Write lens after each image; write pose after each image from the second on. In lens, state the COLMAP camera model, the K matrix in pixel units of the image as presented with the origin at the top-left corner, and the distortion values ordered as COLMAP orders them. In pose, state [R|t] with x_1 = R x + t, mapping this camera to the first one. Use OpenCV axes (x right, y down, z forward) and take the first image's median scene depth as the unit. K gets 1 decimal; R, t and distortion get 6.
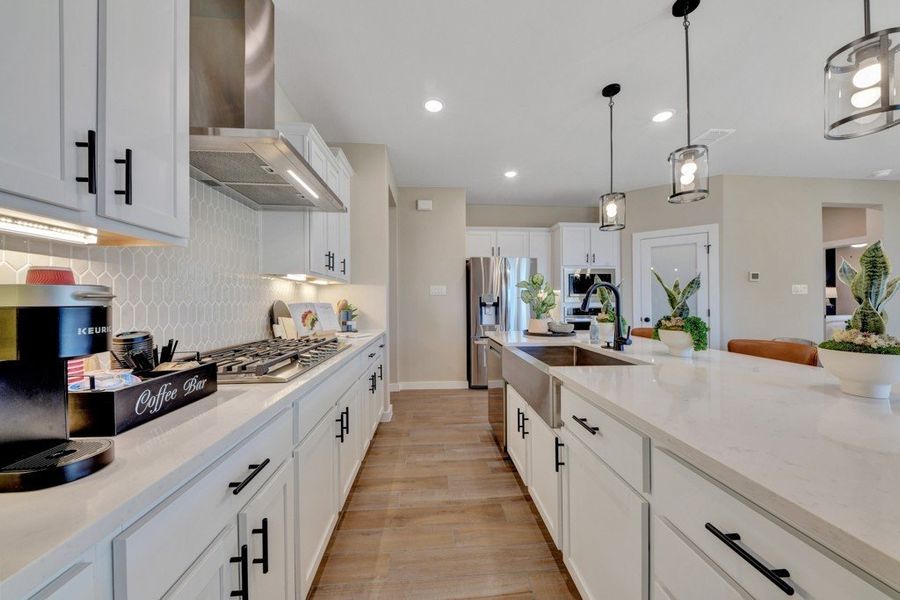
lens RADIAL K [[312.9, 0, 448.1], [0, 312.9, 297.3], [0, 0, 1]] dist [0.010423, -0.006895]
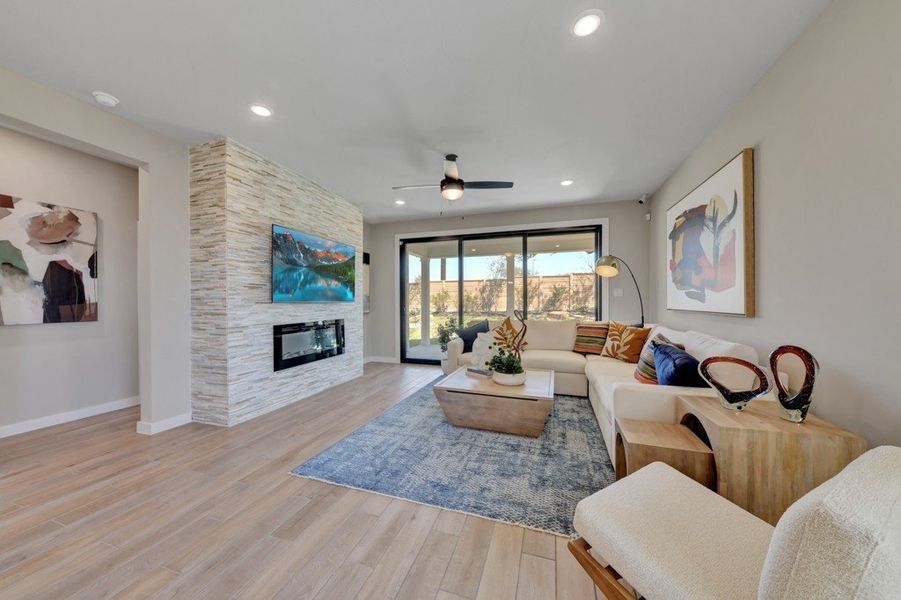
lens RADIAL K [[313.2, 0, 448.6], [0, 313.2, 297.3], [0, 0, 1]] dist [0.010423, -0.006895]
pose [[0.382624, 0.010144, 0.923848, 1.710277], [-0.009705, 0.999929, -0.006960, -0.001267], [-0.923853, -0.006303, 0.382695, 0.176673]]
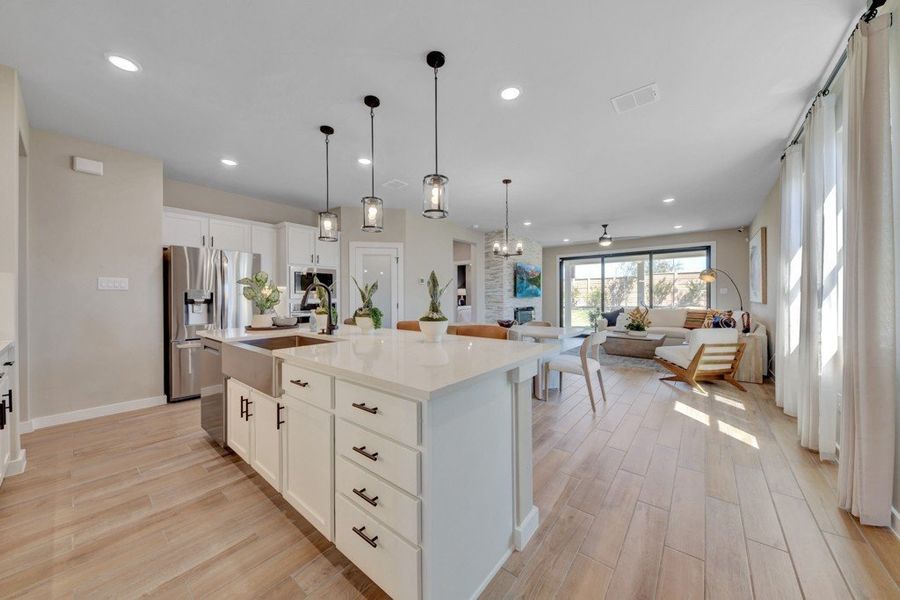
lens RADIAL K [[312.9, 0, 448.1], [0, 312.9, 297.3], [0, 0, 1]] dist [0.010423, -0.006895]
pose [[0.684488, -0.001160, 0.729023, -0.063786], [-0.007623, 0.999933, 0.008748, -0.003289], [-0.728984, -0.011545, 0.684433, -0.212771]]
